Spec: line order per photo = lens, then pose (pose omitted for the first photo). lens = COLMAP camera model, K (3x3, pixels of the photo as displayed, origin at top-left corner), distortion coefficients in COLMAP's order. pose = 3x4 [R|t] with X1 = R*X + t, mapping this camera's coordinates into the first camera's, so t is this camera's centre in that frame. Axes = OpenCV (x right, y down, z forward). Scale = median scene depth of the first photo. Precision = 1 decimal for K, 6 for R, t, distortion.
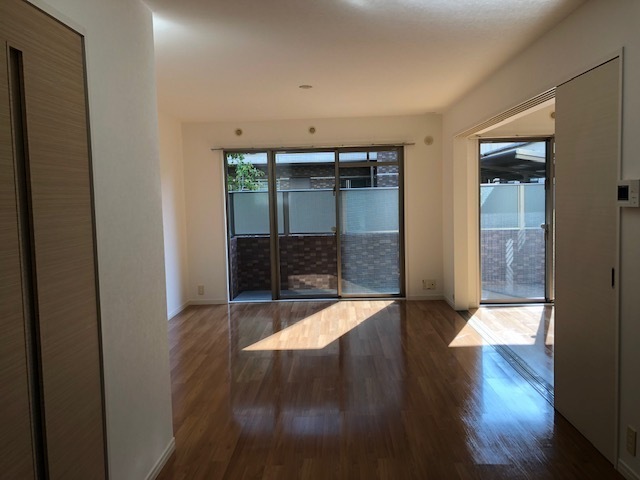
lens RADIAL K [[522.1, 0, 322.2], [0, 522.1, 235.2], [0, 0, 1]] dist [0.009834, -0.004924]
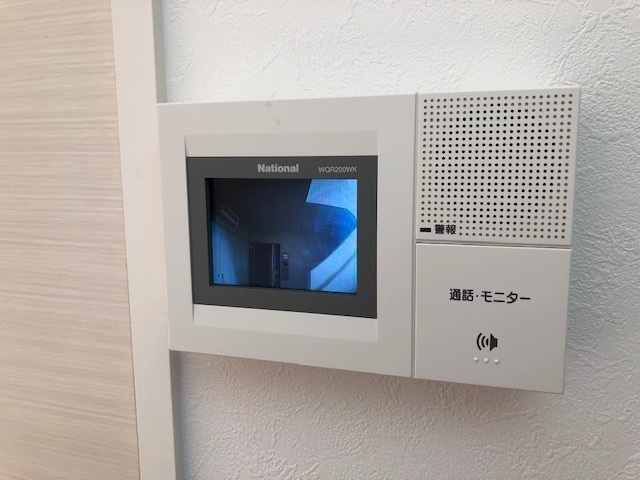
lens RADIAL K [[522.1, 0, 322.2], [0, 522.1, 235.2], [0, 0, 1]] dist [0.009834, -0.004924]
pose [[0.251732, -0.116513, 0.960758, 0.185567], [0.070504, 0.992297, 0.101865, -0.034191], [-0.965225, 0.042095, 0.258008, 0.368373]]
